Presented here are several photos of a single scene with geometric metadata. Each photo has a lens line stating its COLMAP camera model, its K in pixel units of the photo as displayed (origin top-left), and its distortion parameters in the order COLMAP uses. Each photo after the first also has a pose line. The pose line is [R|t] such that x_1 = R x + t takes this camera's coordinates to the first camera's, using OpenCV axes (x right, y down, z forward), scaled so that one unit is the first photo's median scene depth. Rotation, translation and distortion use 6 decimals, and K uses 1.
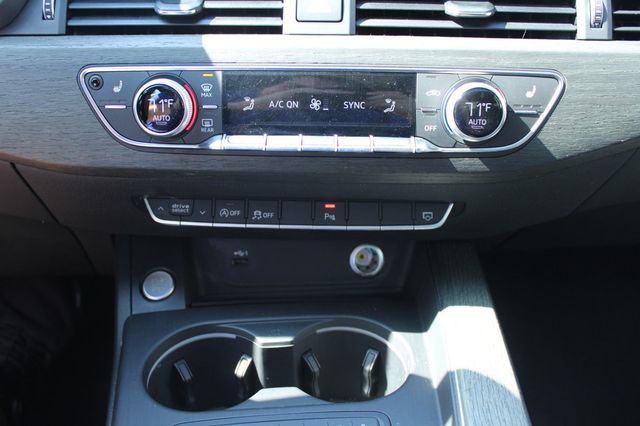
lens RADIAL K [[610.5, 0, 320.0], [0, 610.5, 213.0], [0, 0, 1]] dist [-0.087288, 0.006677]
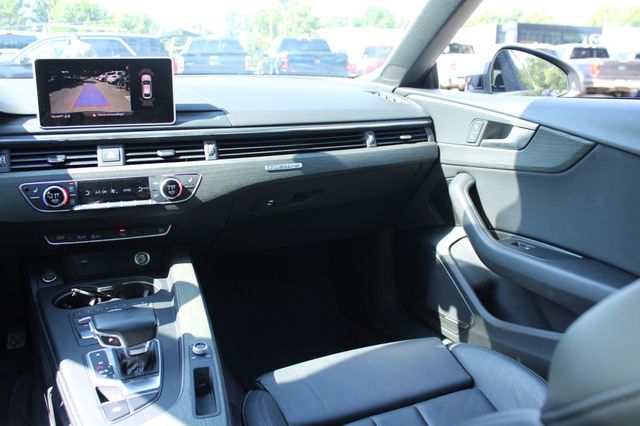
lens RADIAL K [[587.9, 0, 320.0], [0, 587.9, 213.0], [0, 0, 1]] dist [-0.159285, 0.159086]
pose [[0.935028, -0.093853, 0.341927, -0.033866], [0.144447, 0.981510, -0.125593, 0.382688], [-0.323817, 0.166823, 0.931296, -1.719389]]
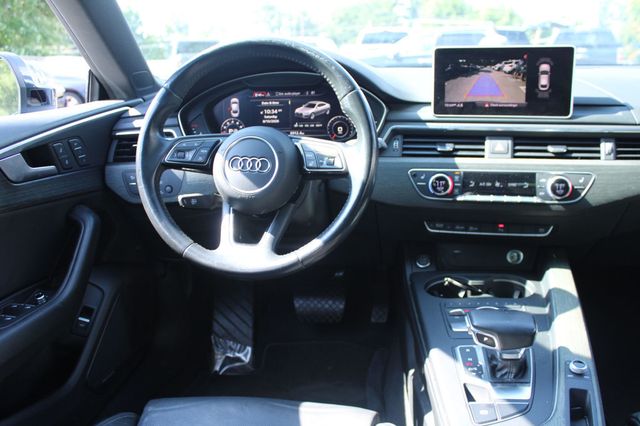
lens RADIAL K [[587.9, 0, 320.0], [0, 587.9, 213.0], [0, 0, 1]] dist [-0.159285, 0.159086]
pose [[0.973650, 0.019434, -0.227217, -0.184798], [-0.052879, 0.988446, -0.142049, 0.346783], [0.221831, 0.150321, 0.963429, -1.596293]]
